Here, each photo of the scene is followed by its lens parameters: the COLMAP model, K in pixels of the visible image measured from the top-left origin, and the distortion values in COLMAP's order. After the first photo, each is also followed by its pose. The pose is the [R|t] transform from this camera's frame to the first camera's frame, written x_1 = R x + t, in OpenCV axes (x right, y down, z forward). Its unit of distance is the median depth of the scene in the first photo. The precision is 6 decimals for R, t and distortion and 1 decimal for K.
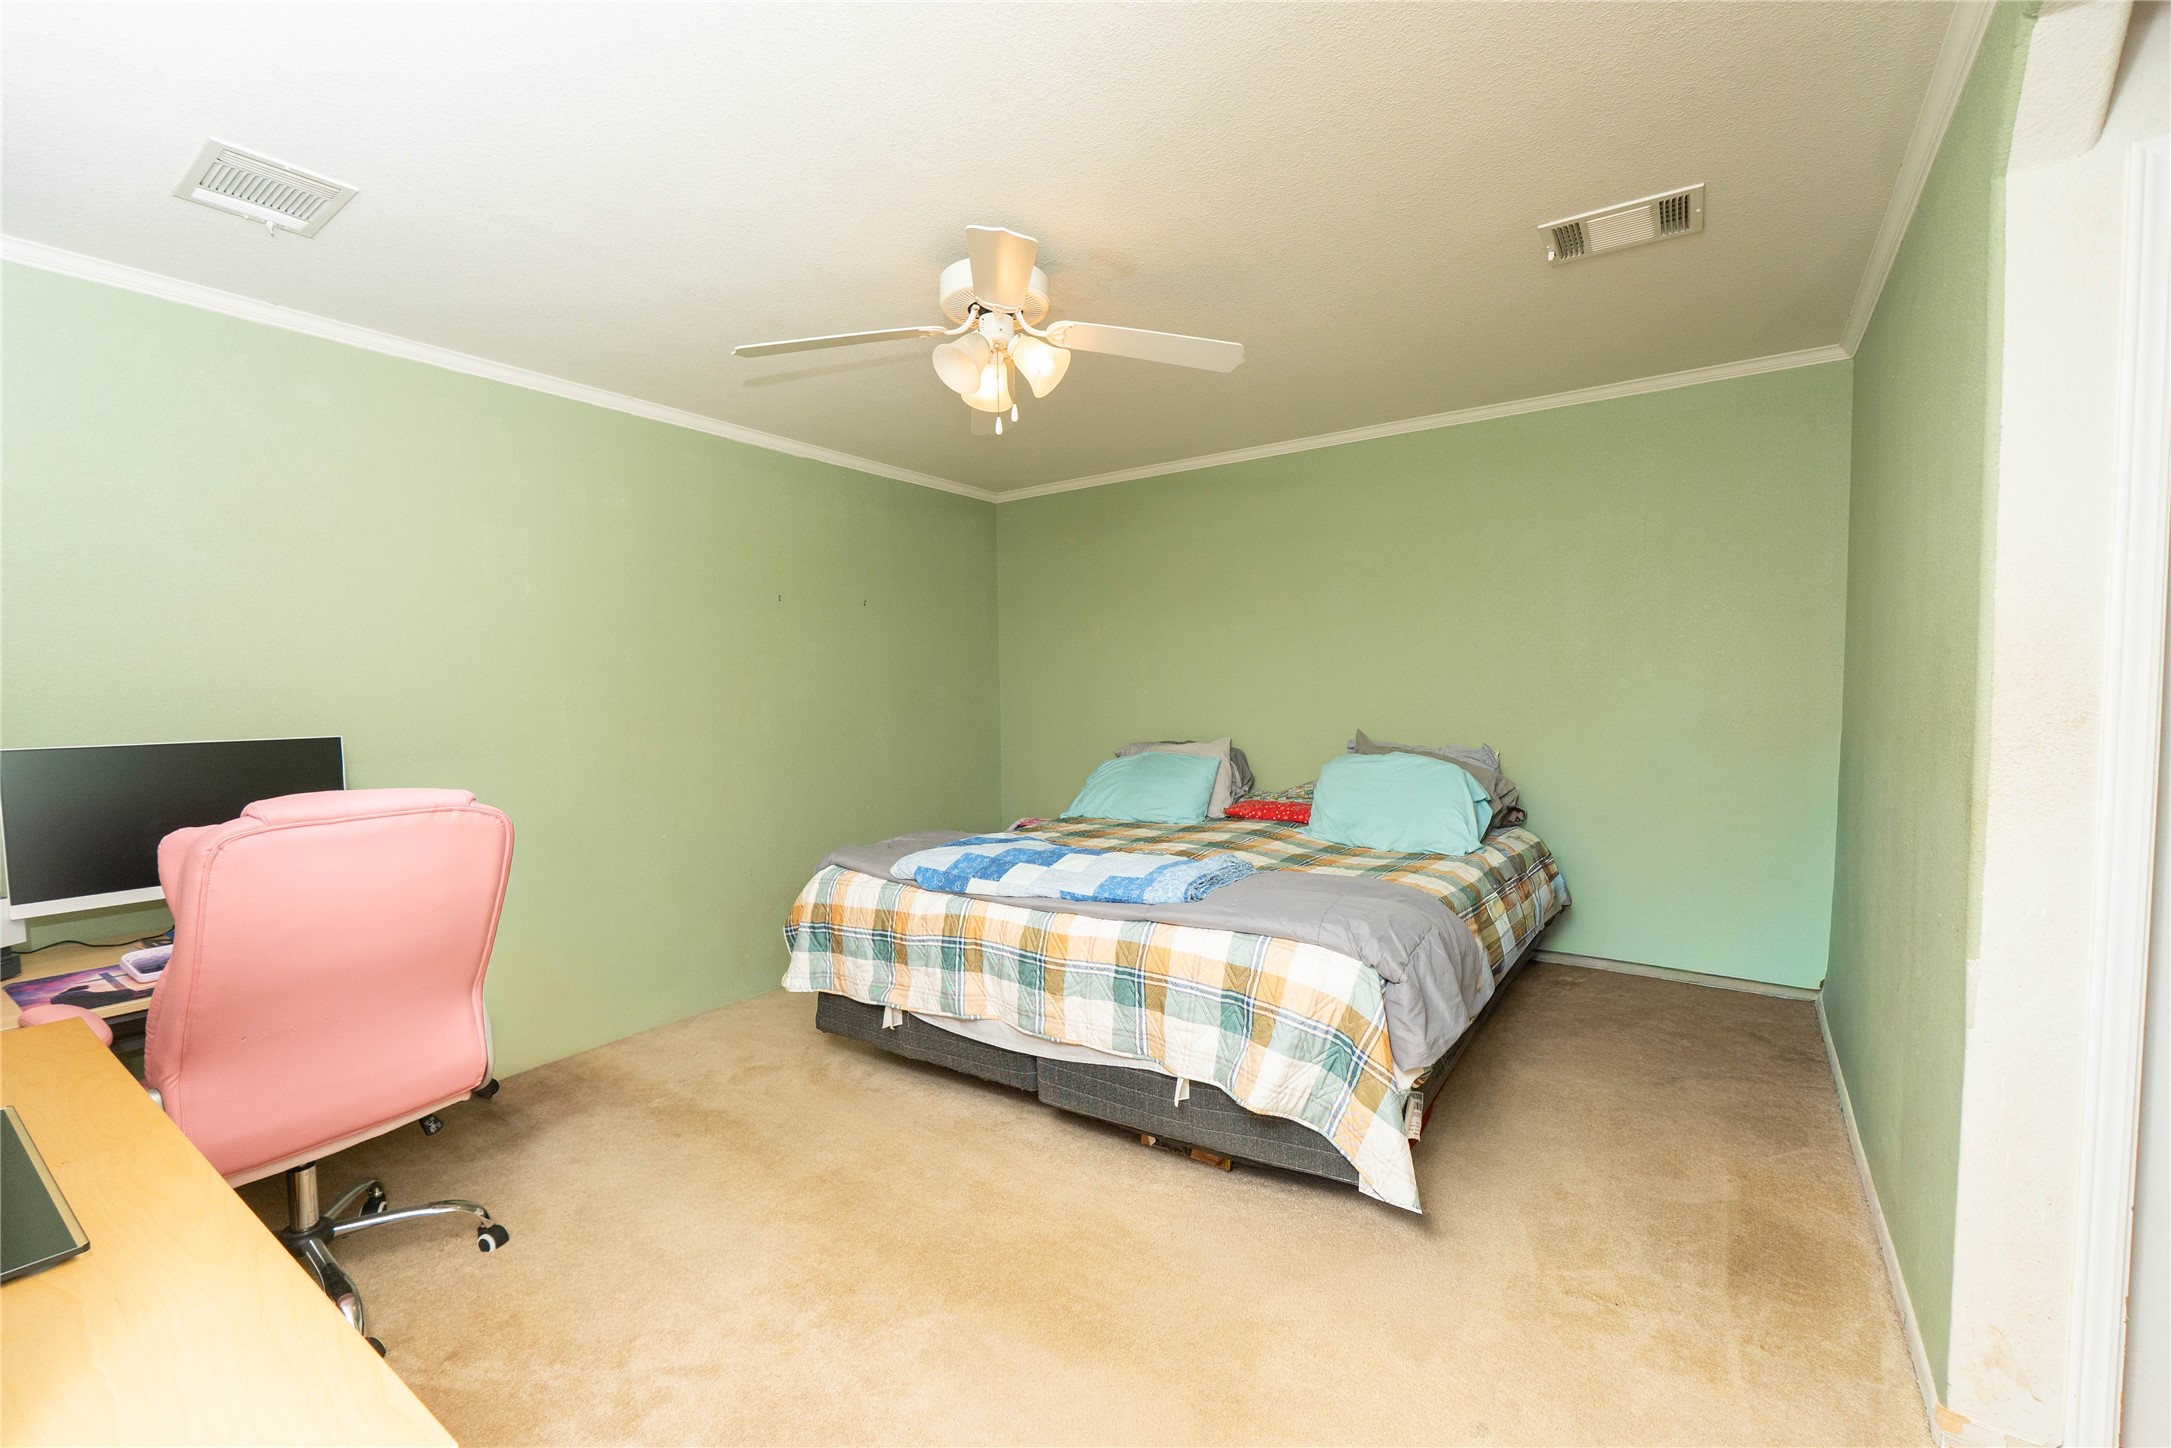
lens RADIAL K [[910.3, 0, 1095.5], [0, 910.3, 739.5], [0, 0, 1]] dist [0.001218, 0.000240]
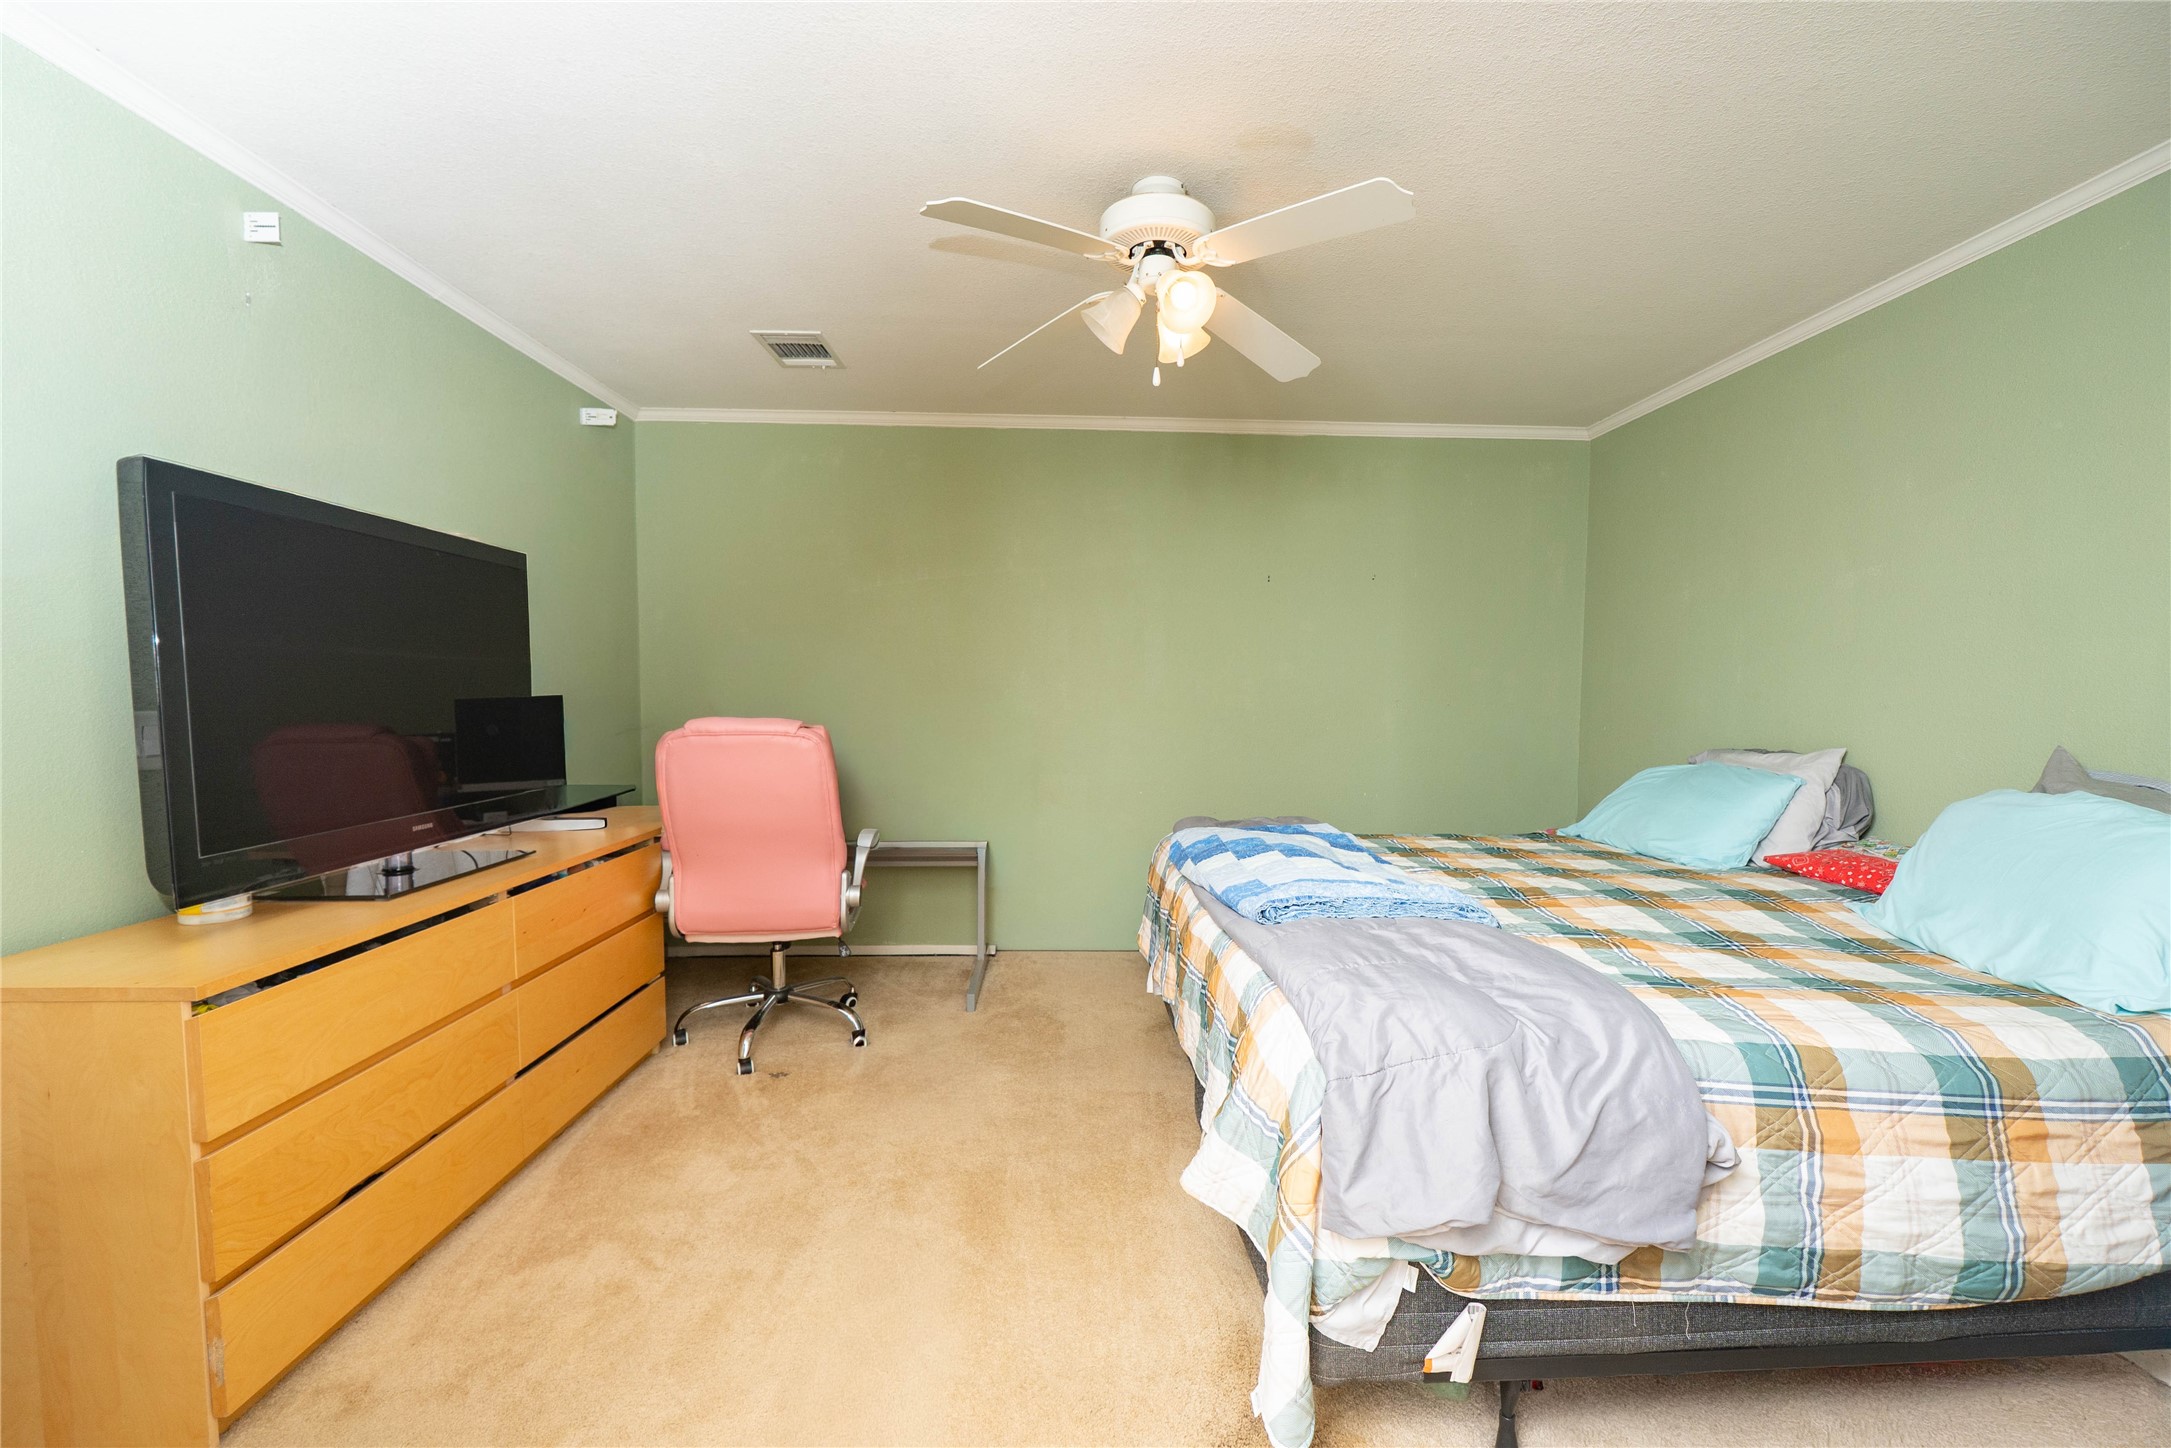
lens RADIAL K [[910.3, 0, 1095.5], [0, 910.3, 739.5], [0, 0, 1]] dist [0.001218, 0.000240]
pose [[0.599728, 0.064722, -0.797582, 0.397704], [-0.060260, 0.997546, 0.035638, 0.000144], [0.797932, 0.026689, 0.602157, 0.246848]]
